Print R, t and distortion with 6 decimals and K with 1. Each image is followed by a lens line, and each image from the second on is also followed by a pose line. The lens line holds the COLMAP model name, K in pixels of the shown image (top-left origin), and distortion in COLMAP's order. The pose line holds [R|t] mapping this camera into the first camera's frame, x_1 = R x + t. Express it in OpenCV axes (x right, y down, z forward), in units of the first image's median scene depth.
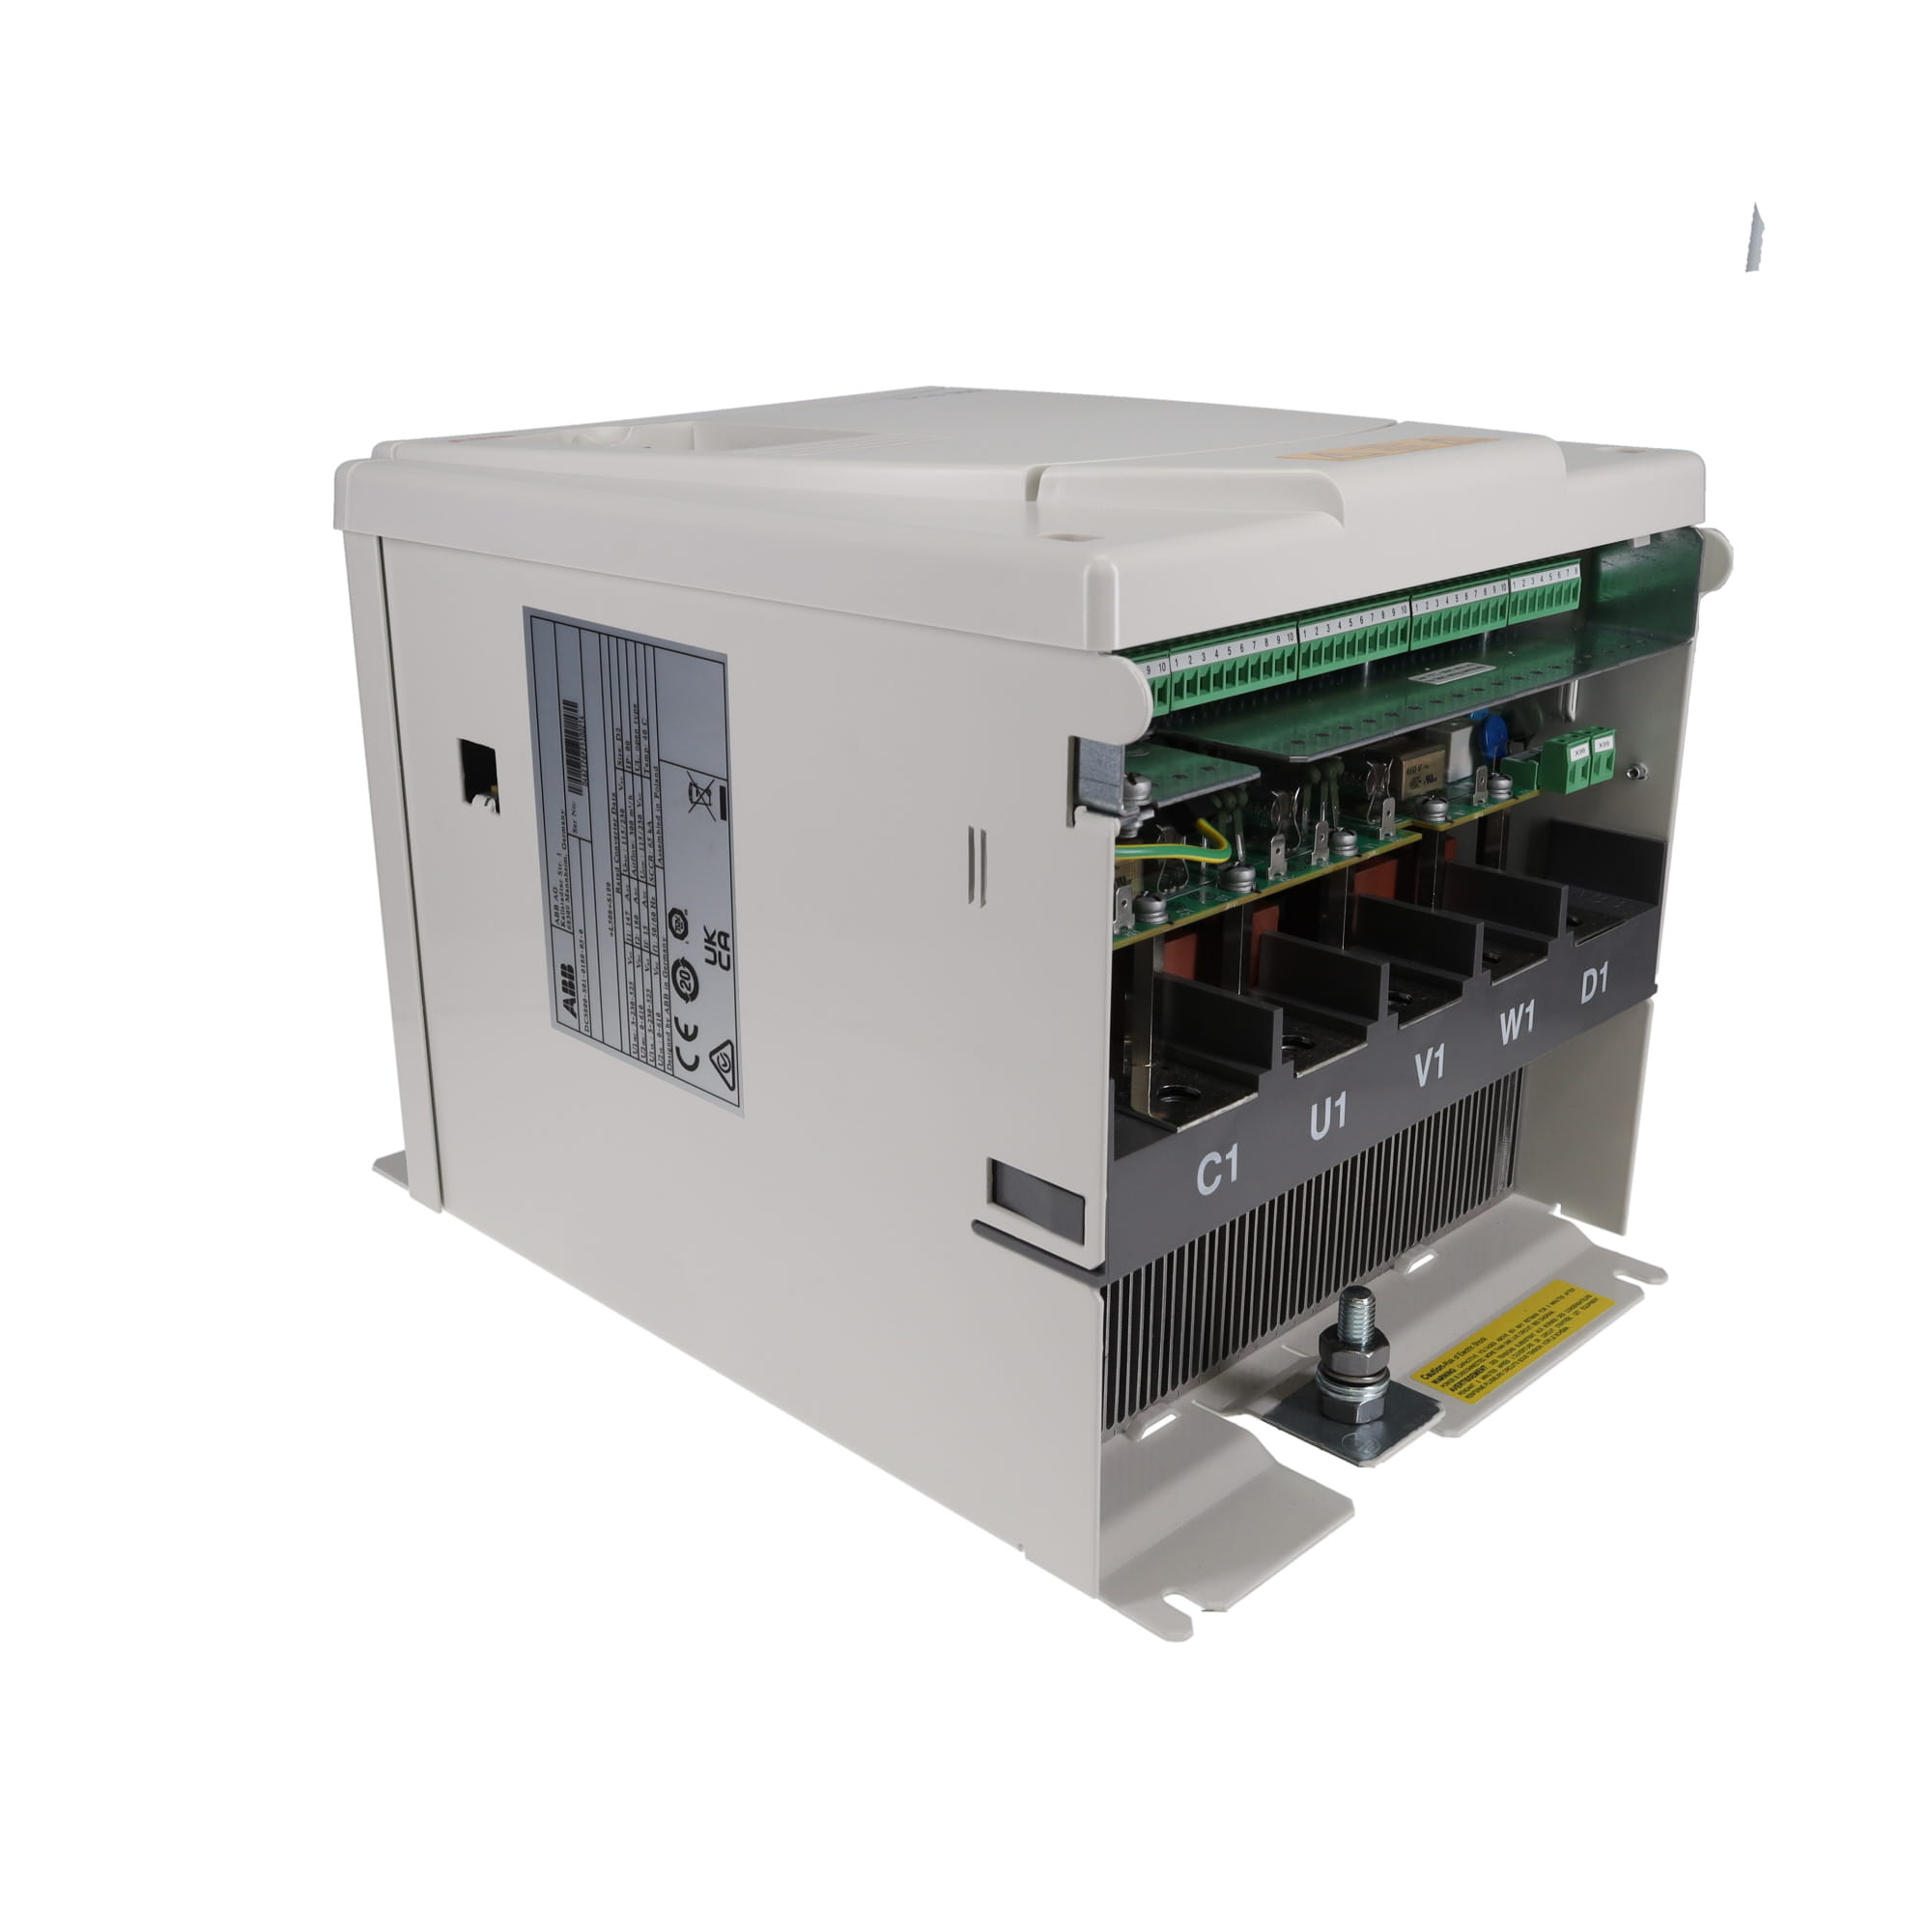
lens RADIAL K [[2001.5, 0, 956.1], [0, 2001.5, 985.5], [0, 0, 1]] dist [0.000393, 0.000000]
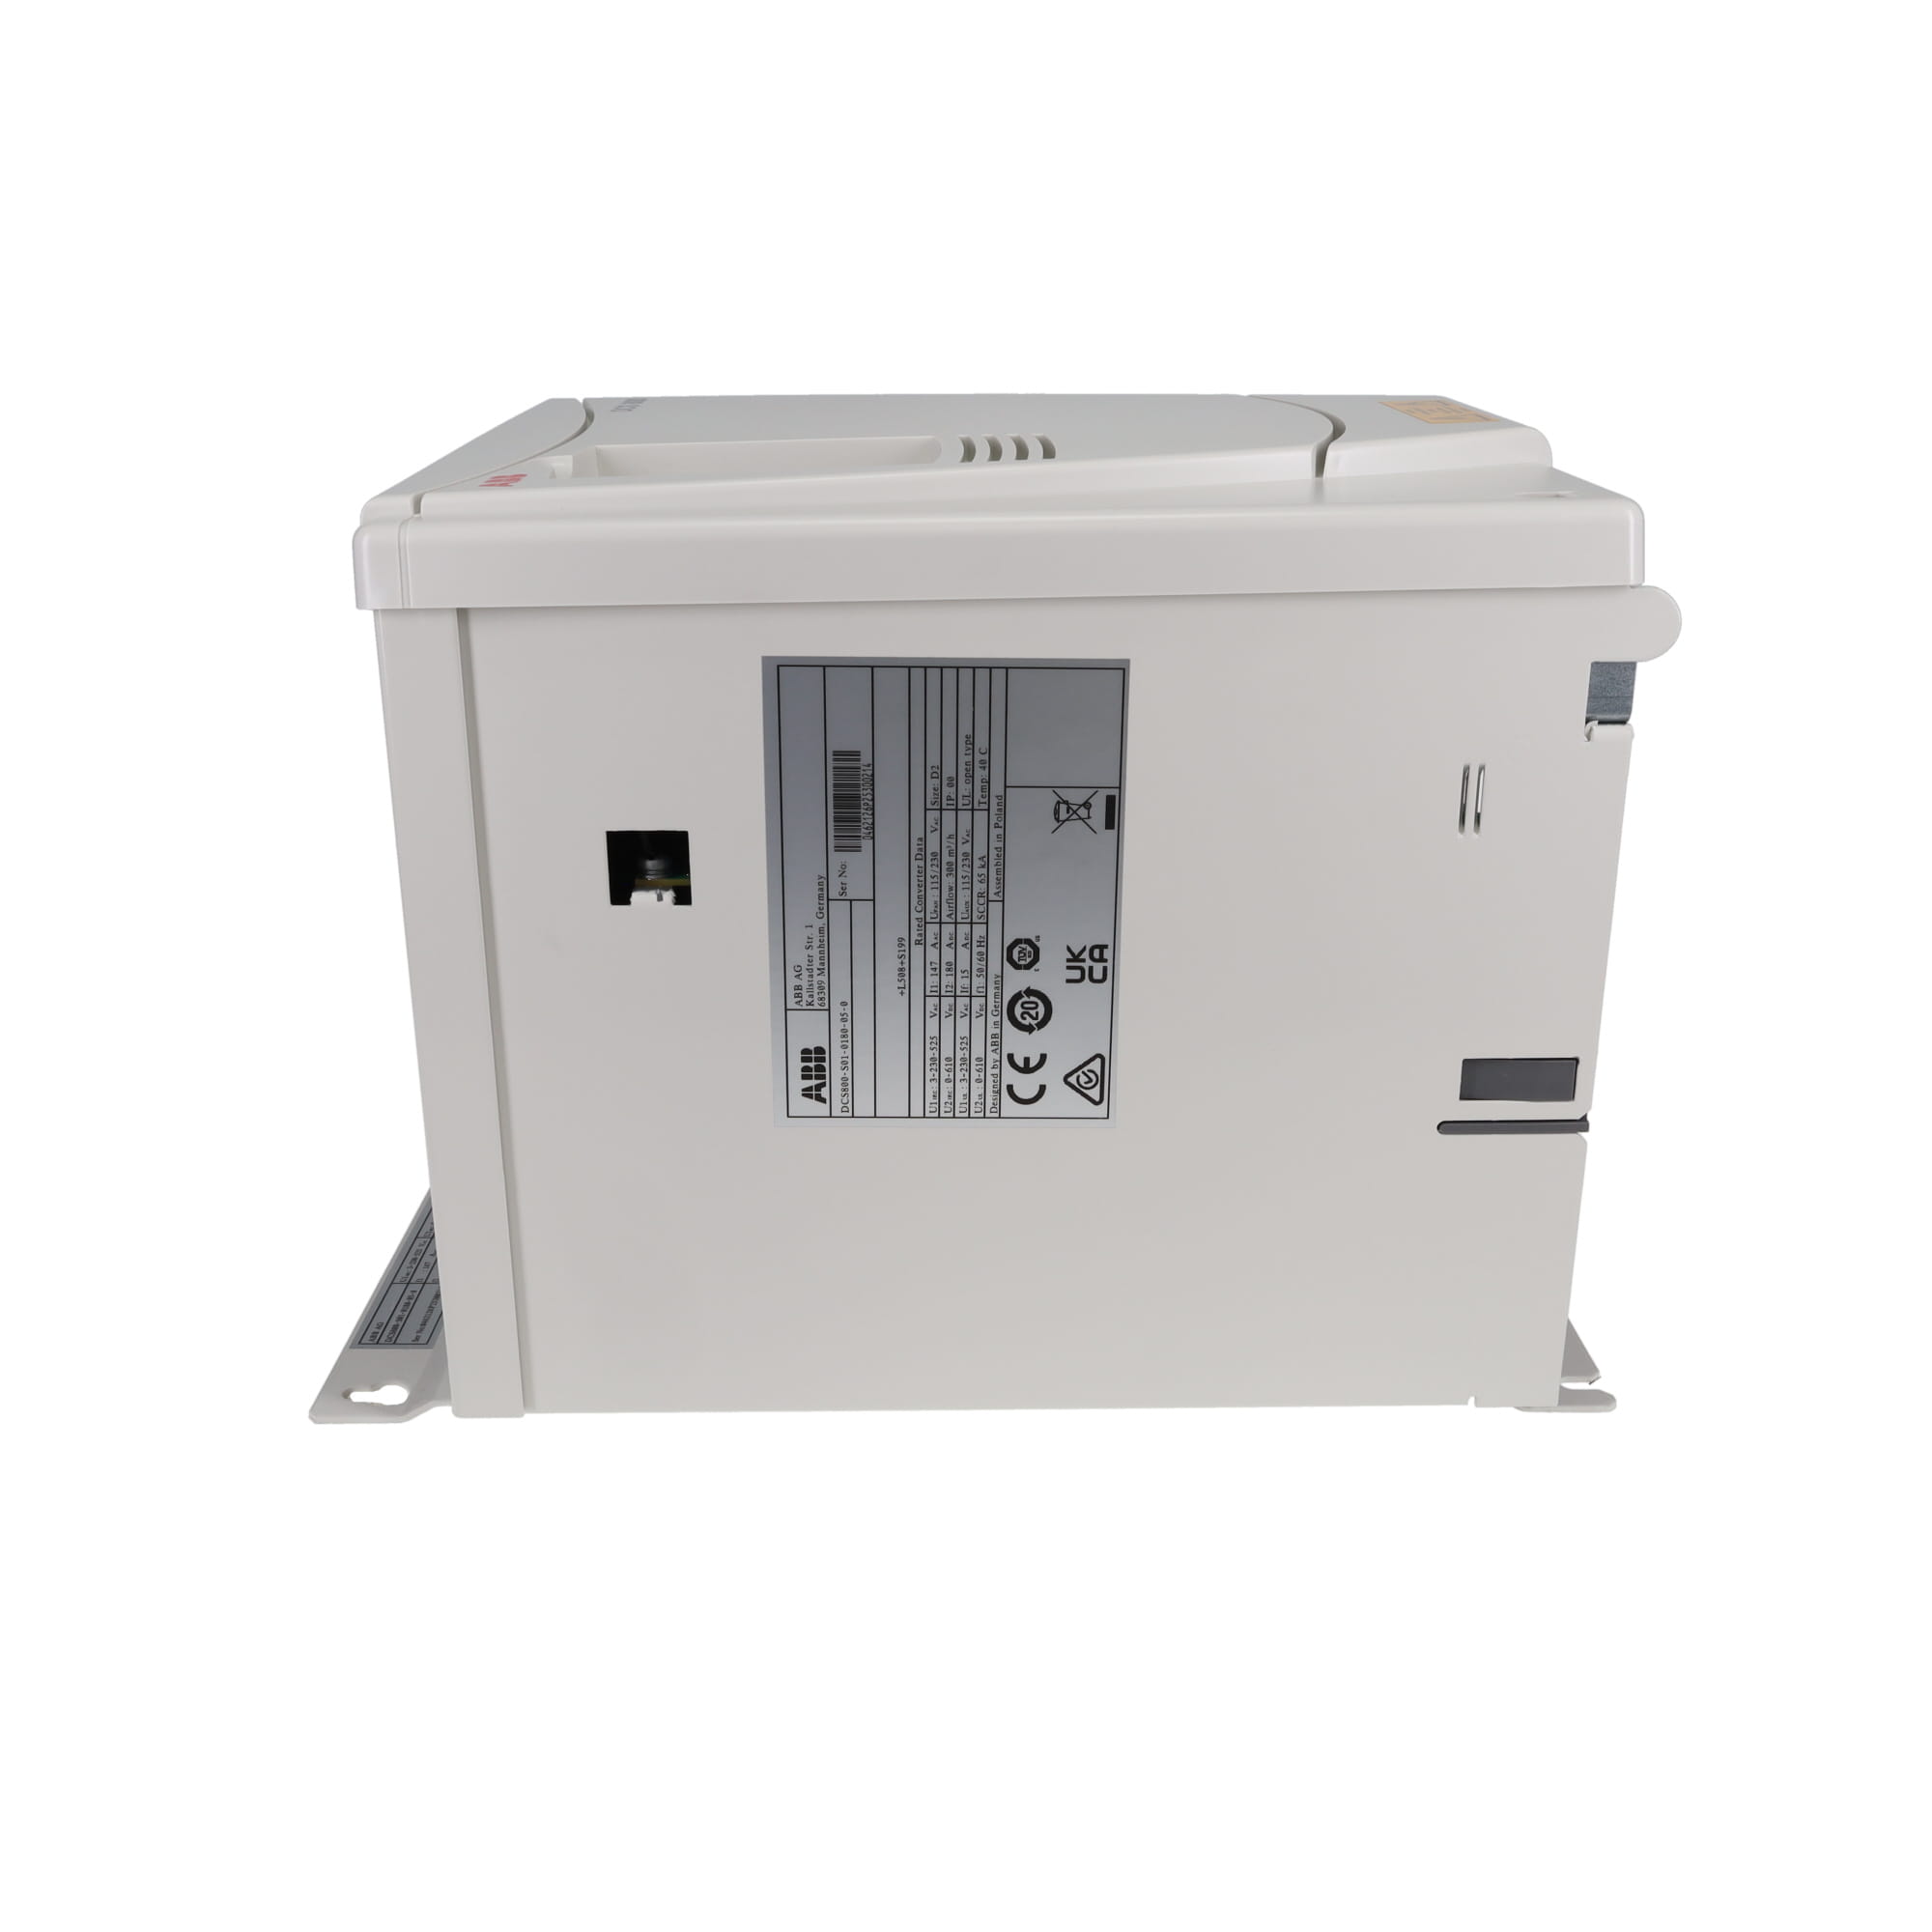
lens RADIAL K [[2001.5, 0, 972.4], [0, 2001.5, 965.7], [0, 0, 1]] dist [0.000393, 0.000000]
pose [[0.695633, -0.250974, 0.673132, -0.811579], [0.252151, 0.962677, 0.098349, -0.127241], [-0.672692, 0.101316, 0.732953, 0.319749]]
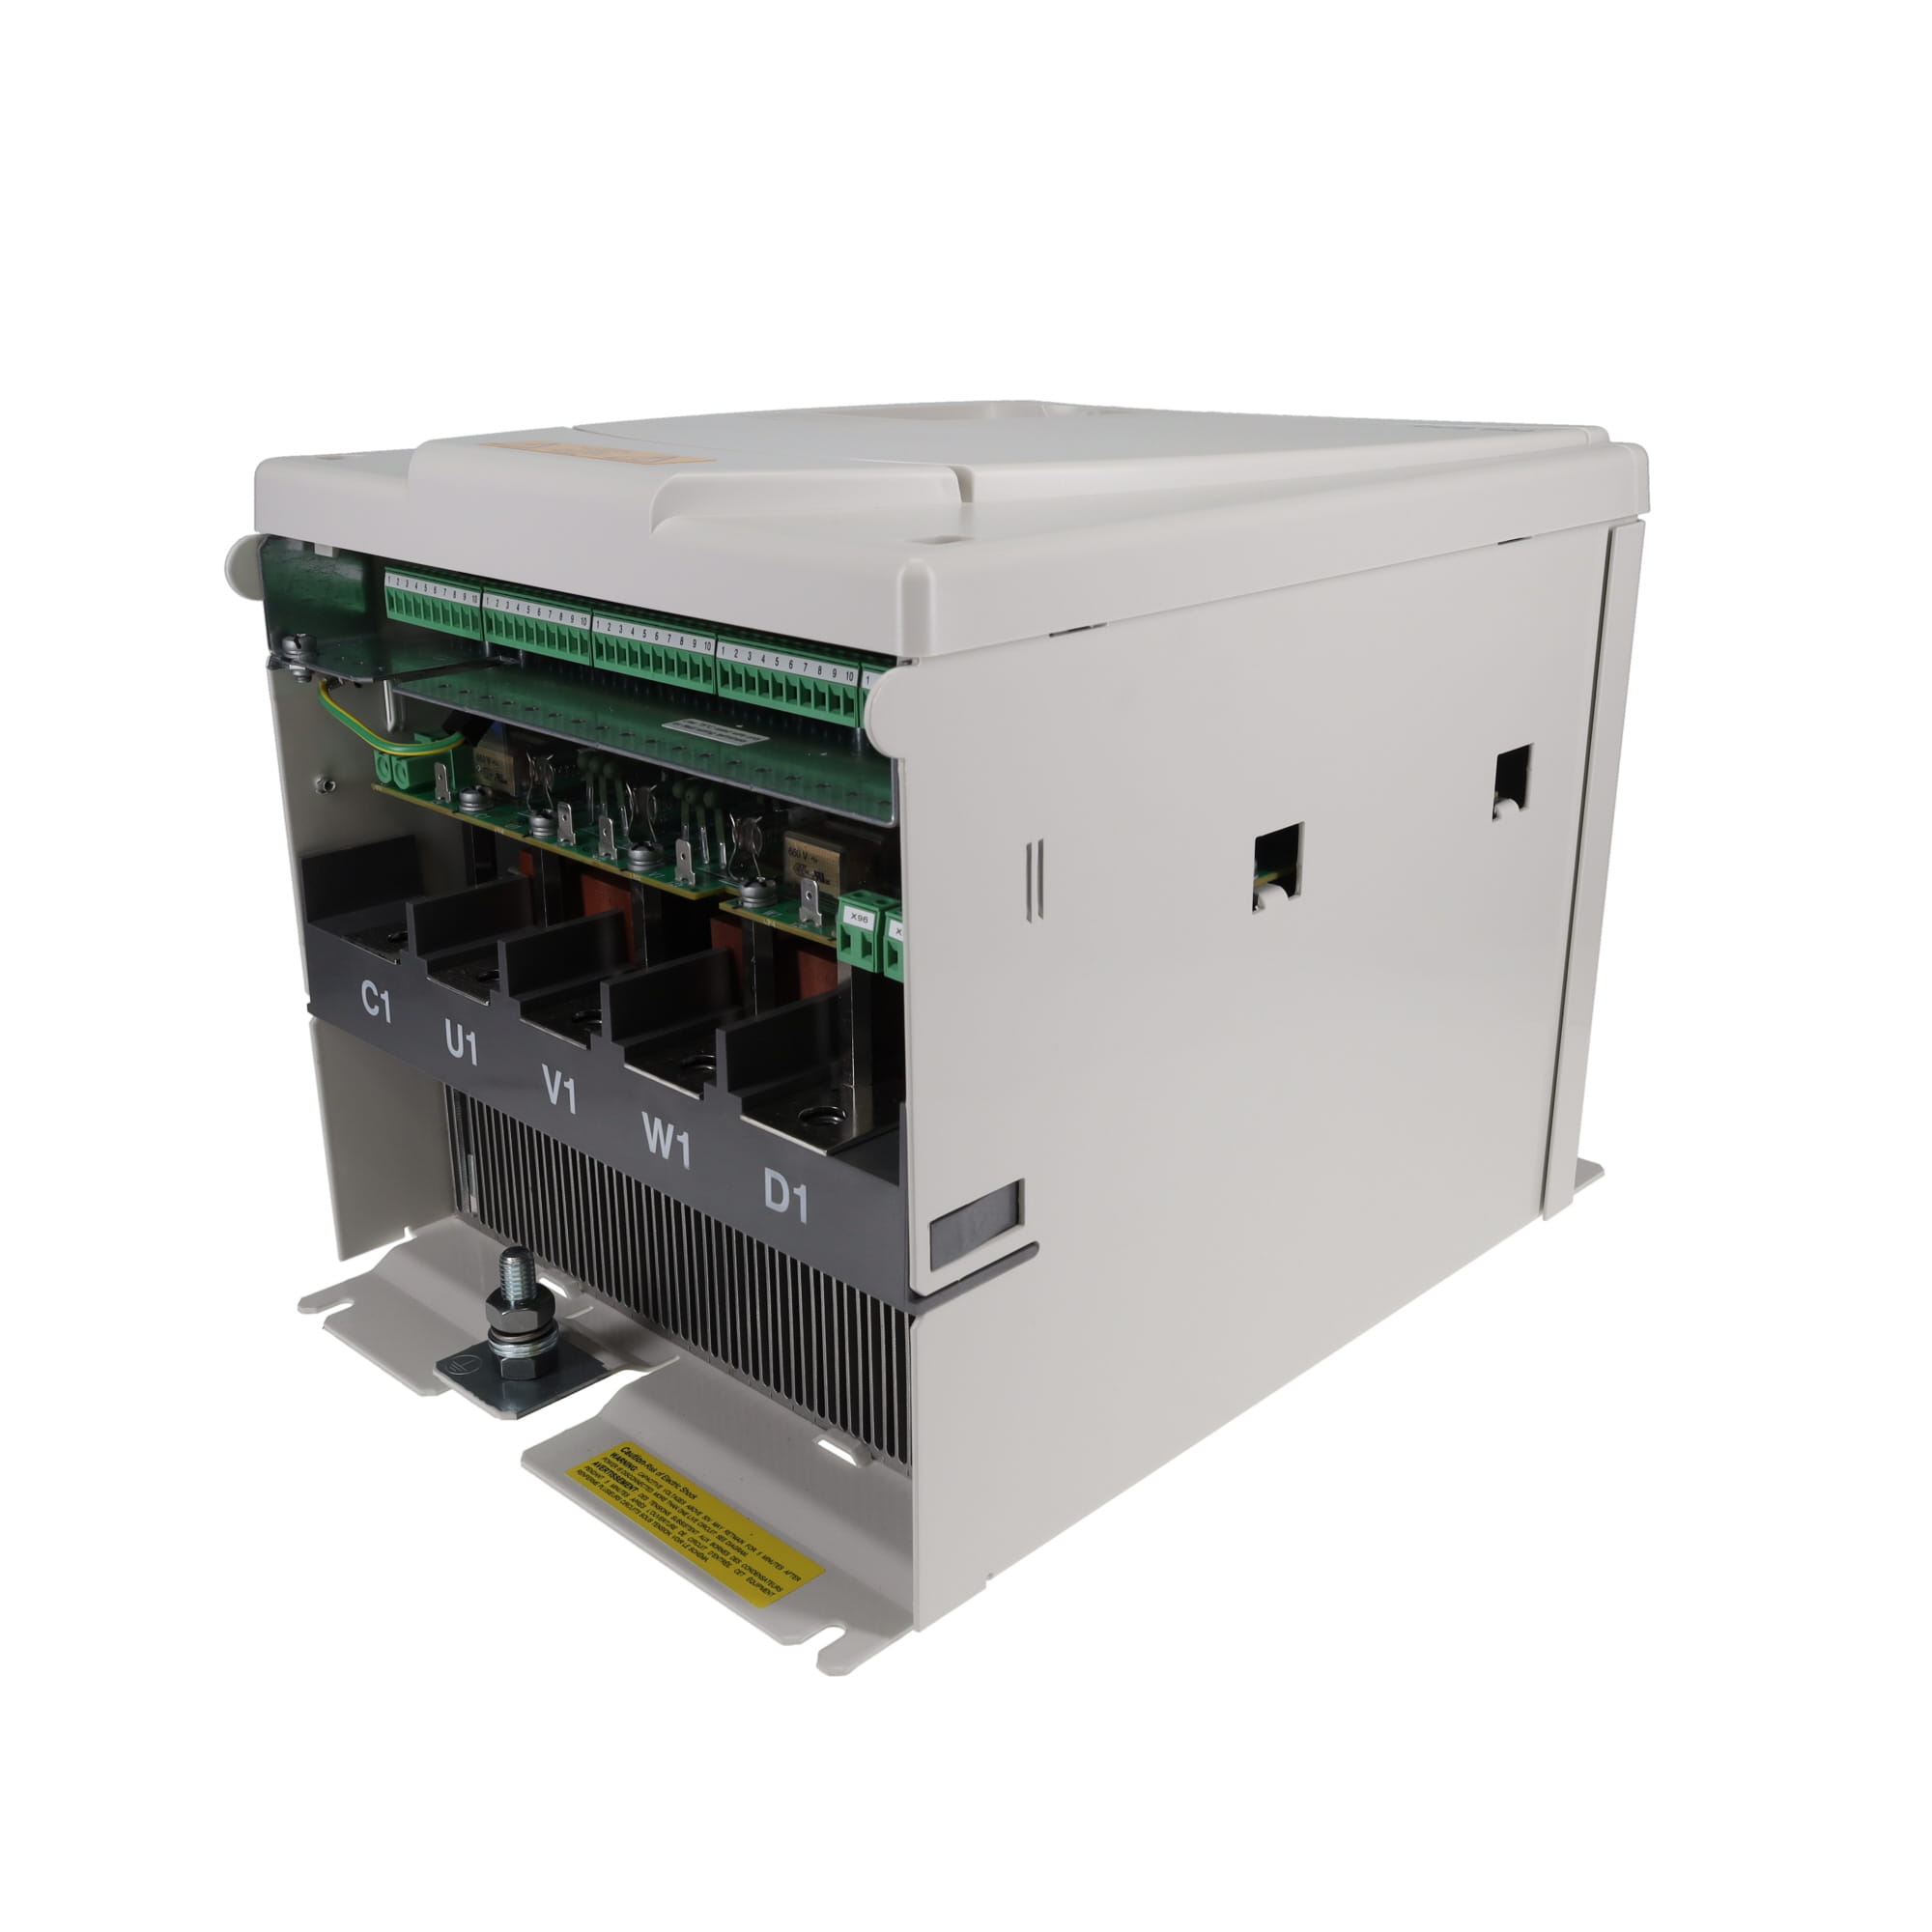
lens RADIAL K [[2001.5, 0, 962.3], [0, 2001.5, 947.5], [0, 0, 1]] dist [0.000393, 0.000000]
pose [[0.017490, 0.345647, -0.938202, 0.925501], [-0.343399, 0.883343, 0.319034, -0.326179], [0.939027, 0.316598, 0.134144, 0.848495]]
